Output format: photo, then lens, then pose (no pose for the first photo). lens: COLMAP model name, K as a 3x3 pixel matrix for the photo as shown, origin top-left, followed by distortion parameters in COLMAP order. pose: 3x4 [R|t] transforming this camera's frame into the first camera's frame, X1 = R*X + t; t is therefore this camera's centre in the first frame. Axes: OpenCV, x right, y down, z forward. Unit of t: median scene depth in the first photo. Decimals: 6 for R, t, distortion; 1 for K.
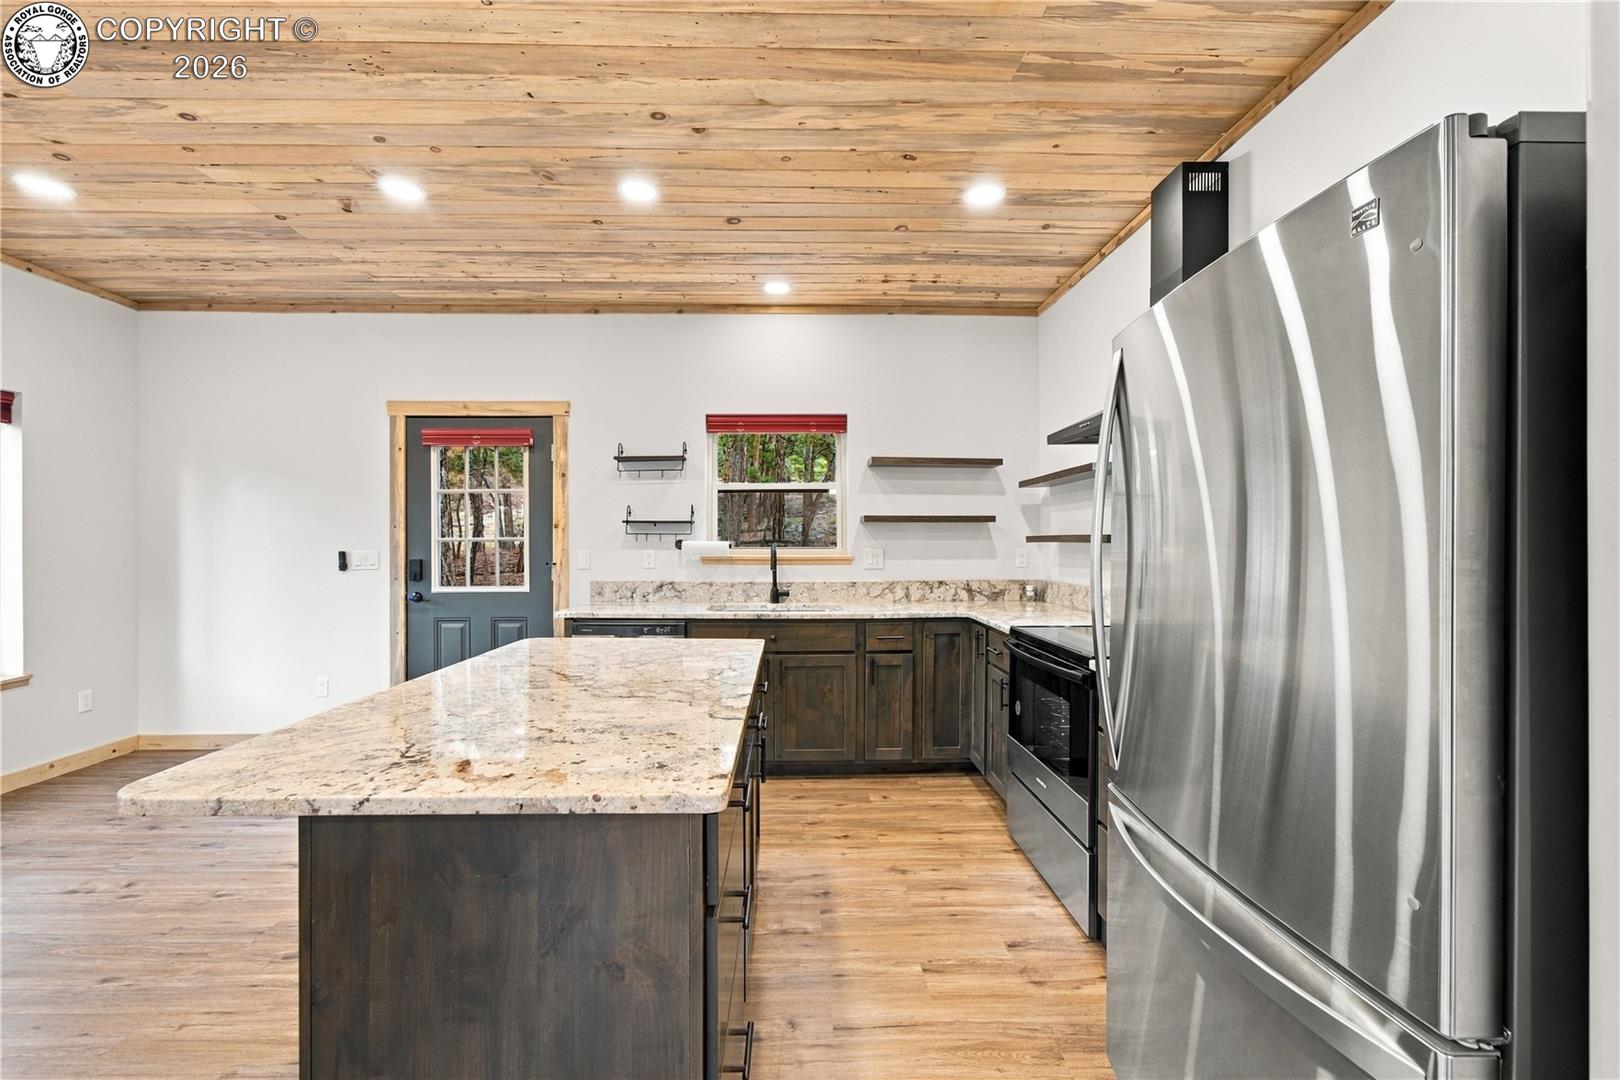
lens RADIAL K [[659.0, 0, 807.0], [0, 659.0, 542.2], [0, 0, 1]] dist [-0.027938, 0.016651]
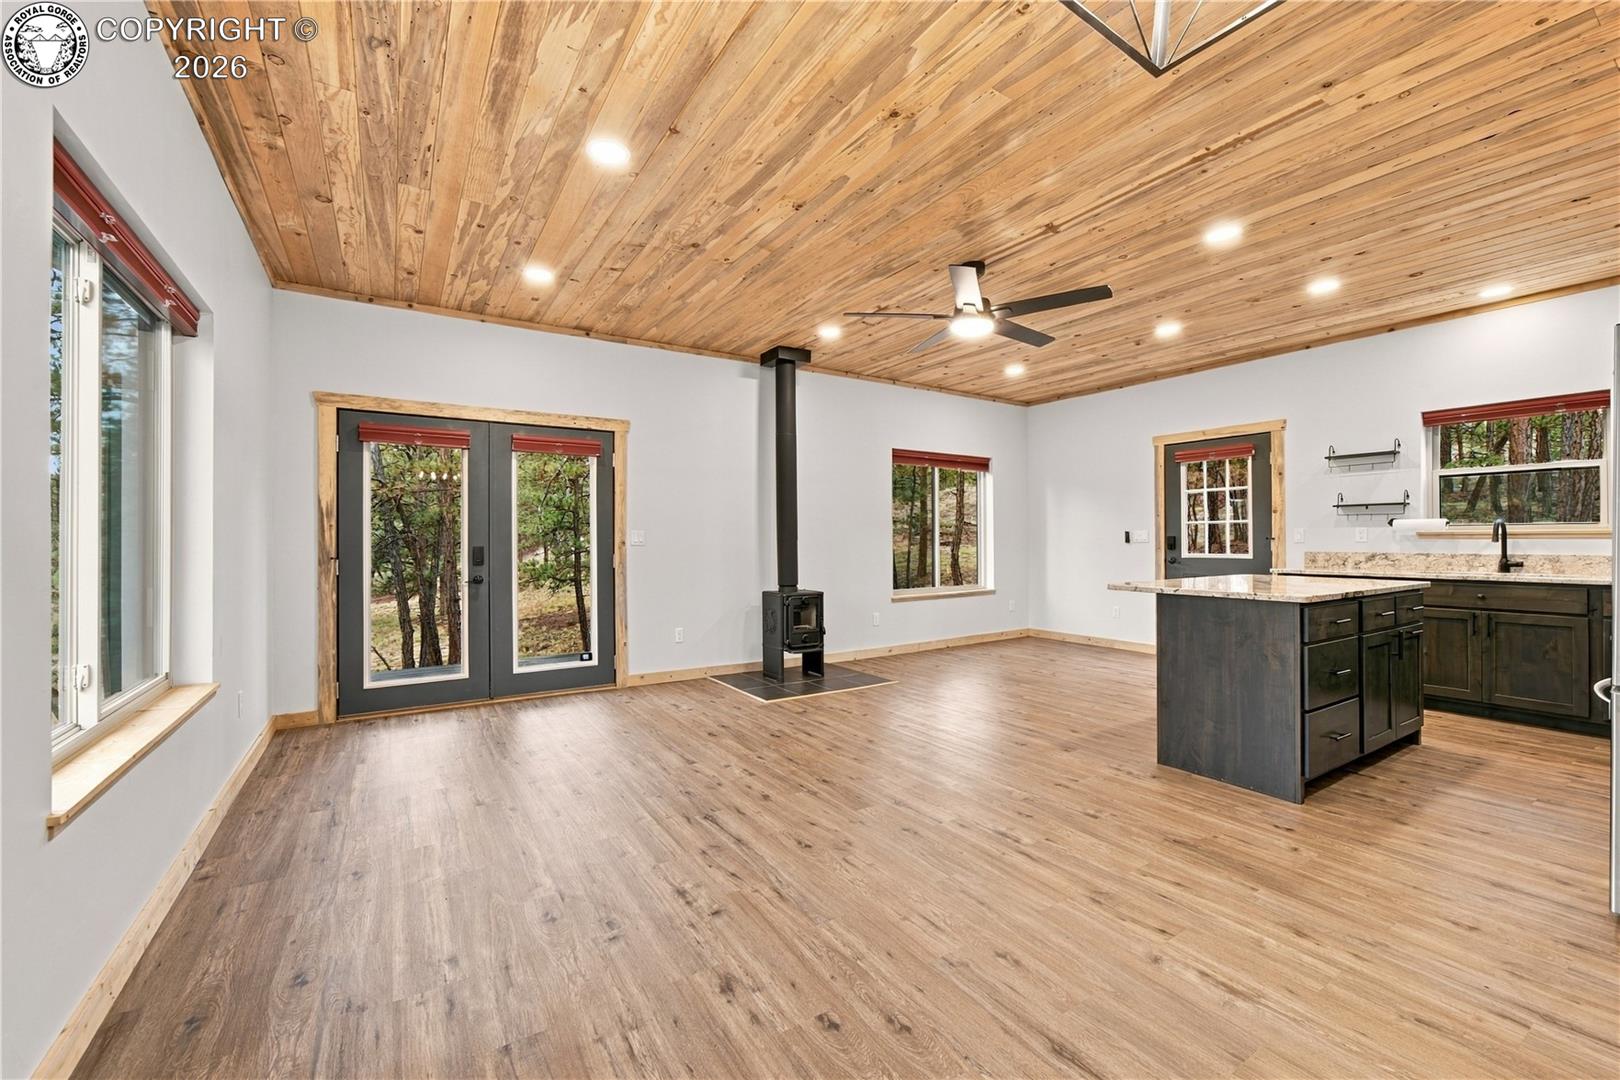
lens RADIAL K [[662.1, 0, 805.8], [0, 662.1, 531.0], [0, 0, 1]] dist [0.001025, 0.007127]
pose [[0.523746, -0.012141, -0.851788, 0.295816], [0.002964, 0.999918, -0.012430, 0.031931], [0.851869, 0.003985, 0.523739, -0.582124]]
